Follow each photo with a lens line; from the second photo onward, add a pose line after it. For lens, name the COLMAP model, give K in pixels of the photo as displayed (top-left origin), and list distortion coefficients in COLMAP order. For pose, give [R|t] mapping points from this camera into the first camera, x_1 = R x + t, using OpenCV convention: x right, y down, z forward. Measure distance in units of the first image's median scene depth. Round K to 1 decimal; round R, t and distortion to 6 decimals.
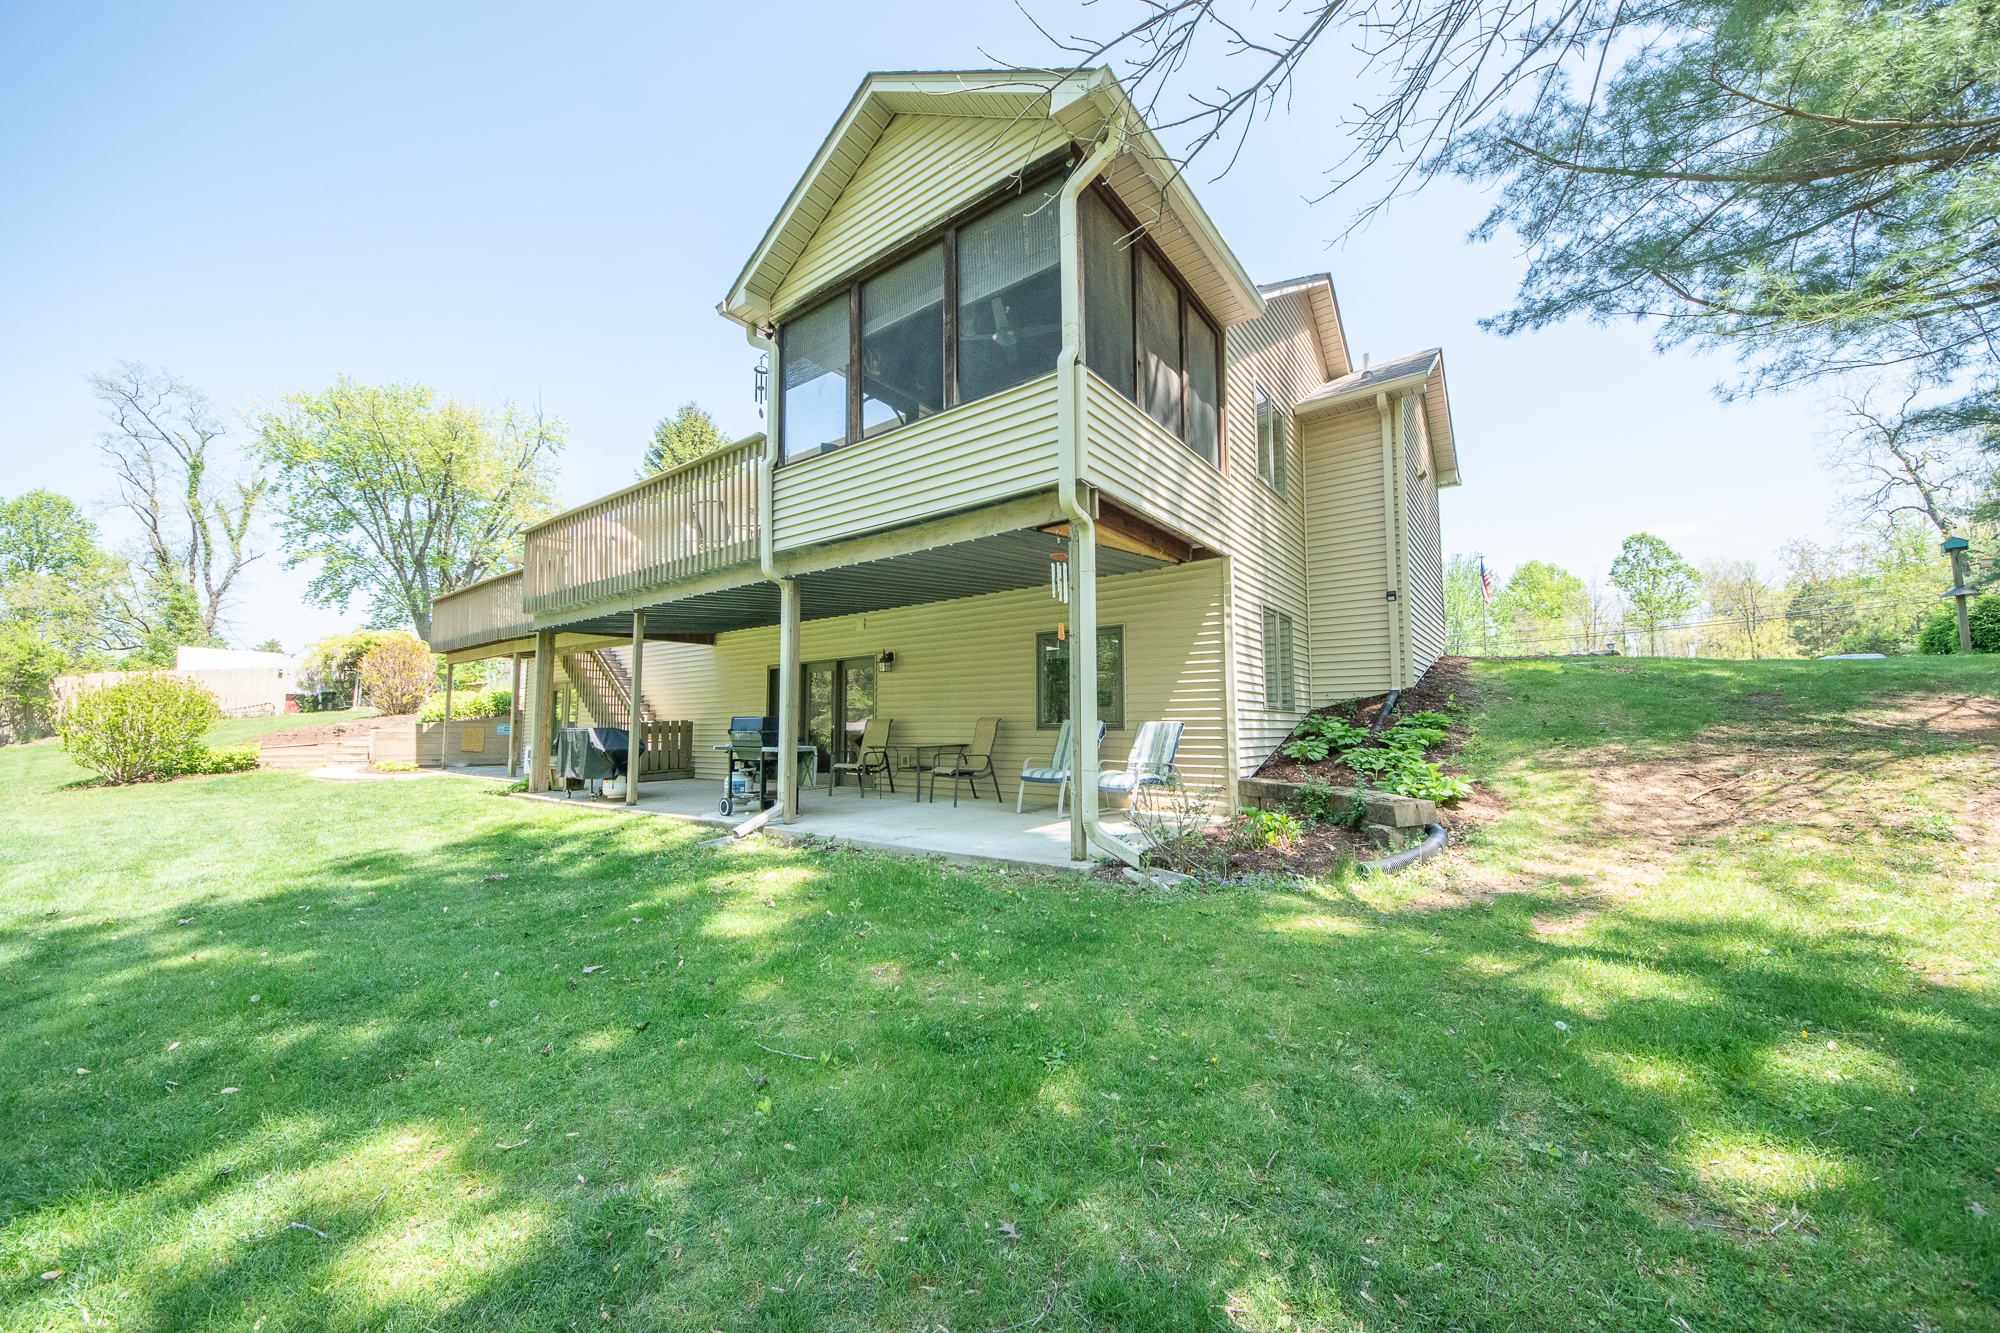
lens RADIAL K [[721.6, 0, 1000.0], [0, 721.6, 666.5], [0, 0, 1]] dist [0.033819, -0.026059]
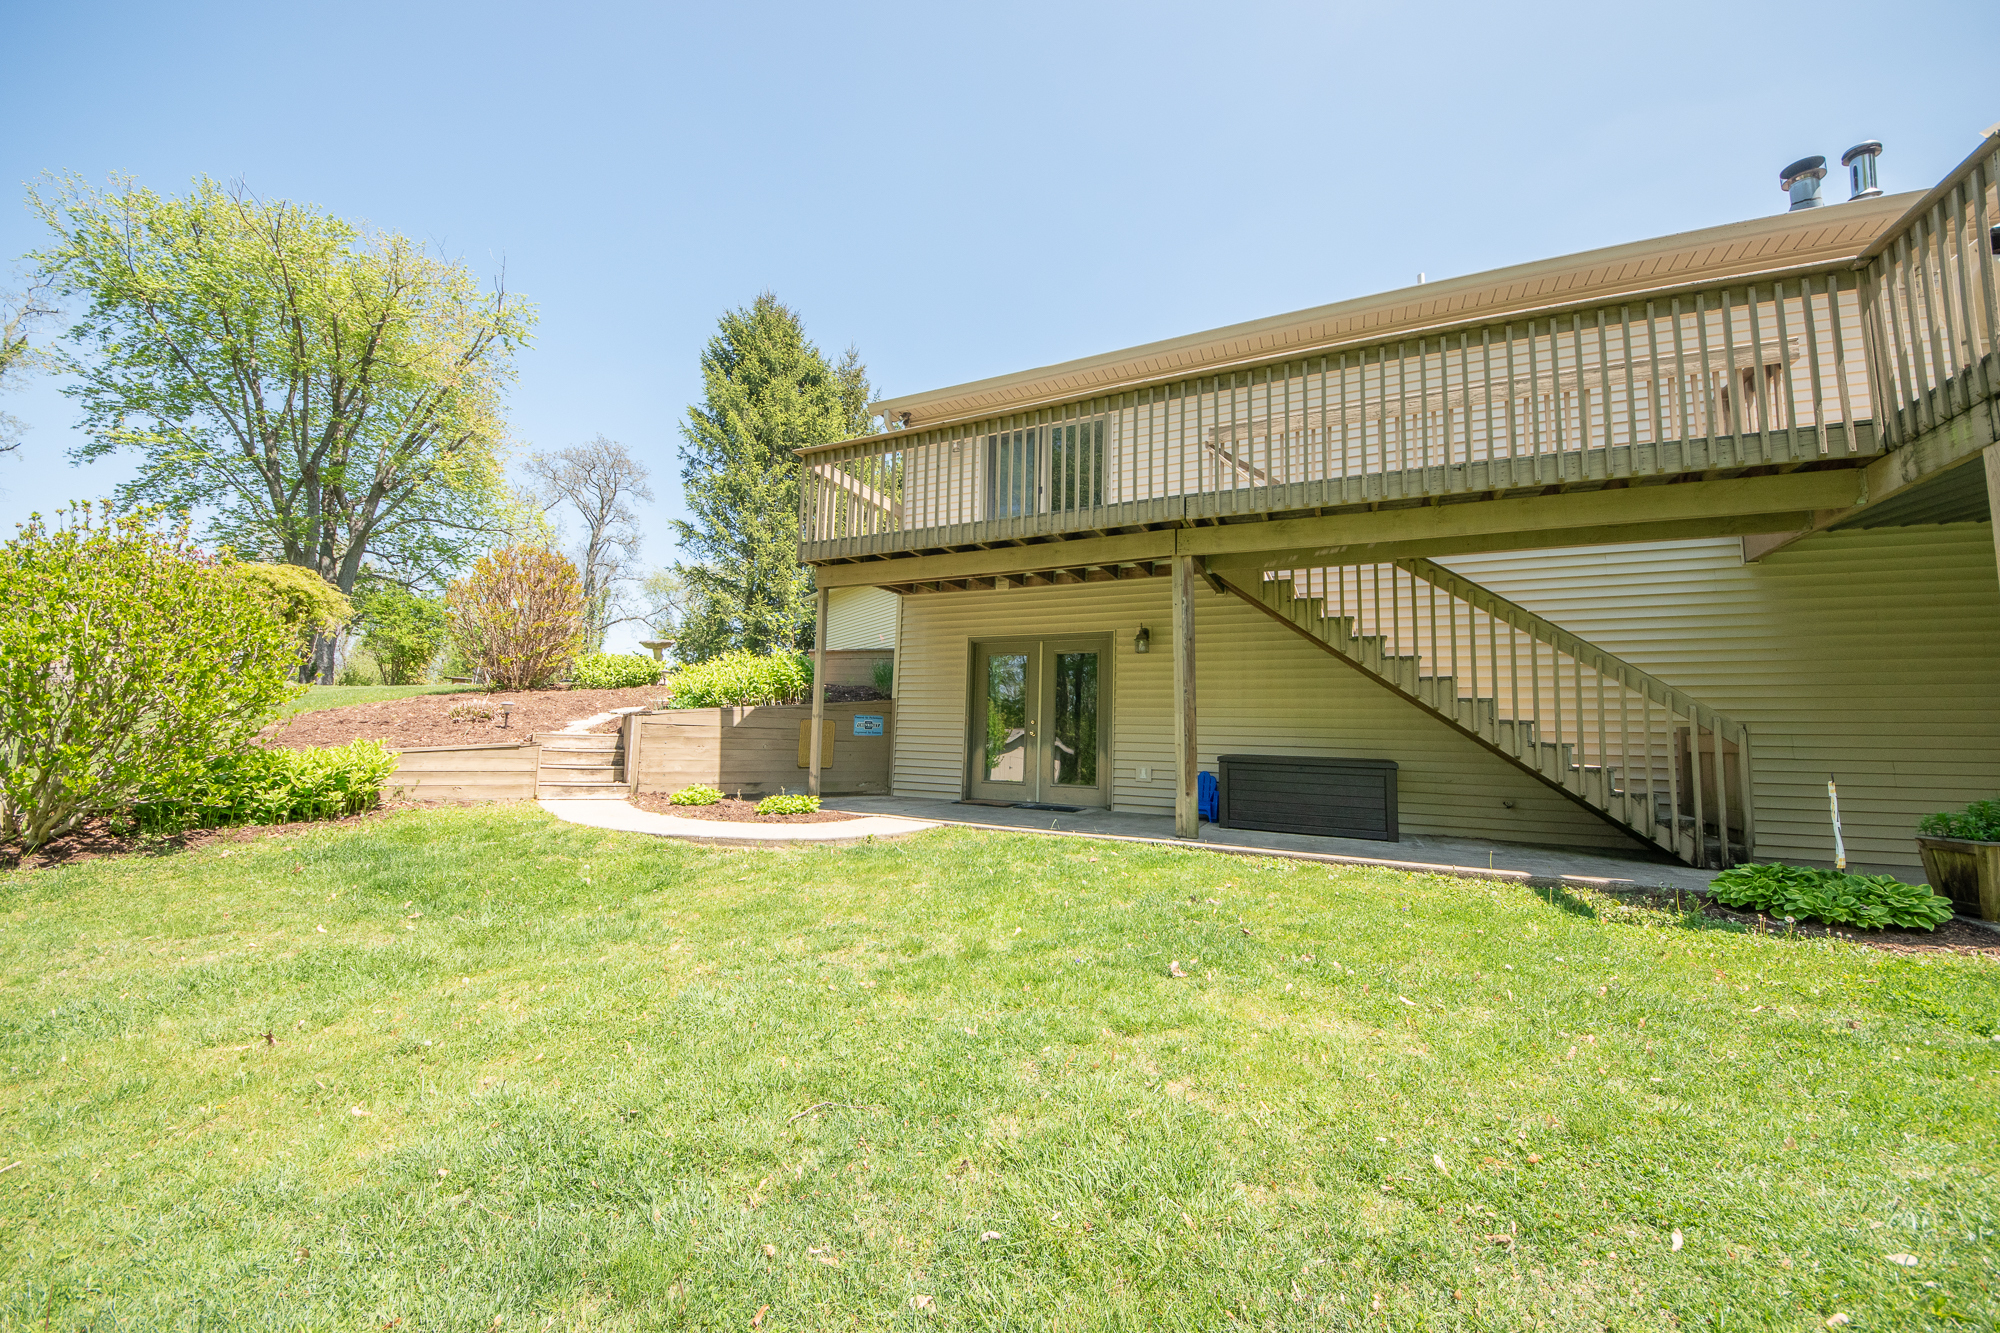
lens RADIAL K [[705.8, 0, 976.0], [0, 705.8, 670.5], [0, 0, 1]] dist [0.015312, -0.012391]
pose [[0.975833, 0.048542, 0.213057, -0.381445], [-0.046589, 0.998813, -0.014184, 0.026857], [-0.213493, 0.003915, 0.976937, 0.260548]]
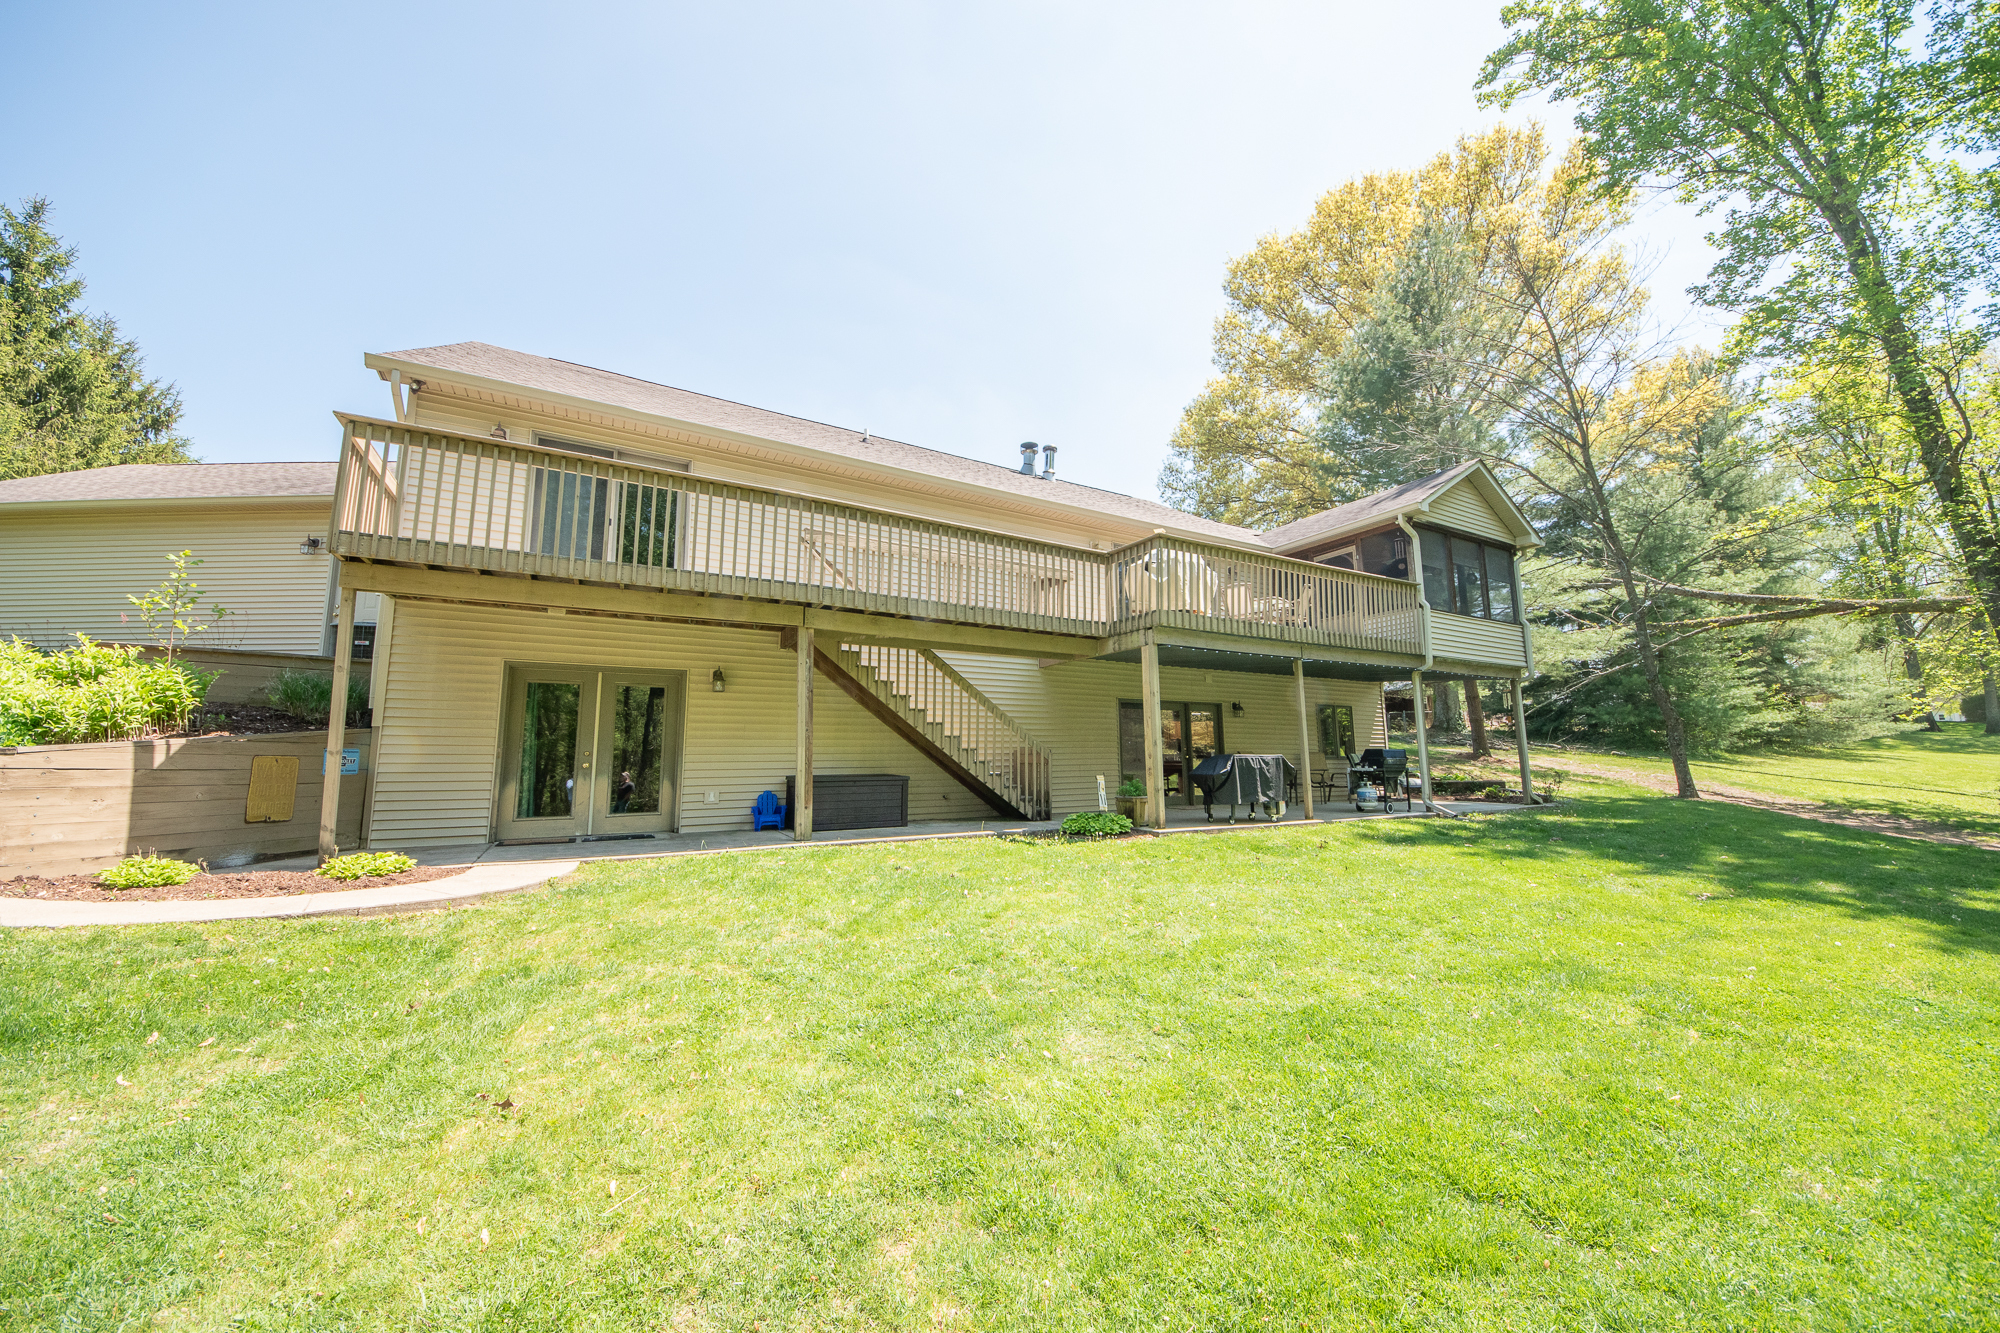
lens RADIAL K [[721.6, 0, 1000.0], [0, 721.6, 666.5], [0, 0, 1]] dist [0.033819, -0.026059]
pose [[0.369142, 0.118900, 0.921736, -0.495507], [-0.073519, 0.992410, -0.098573, 0.024912], [-0.926461, -0.031378, 0.375082, 0.272137]]
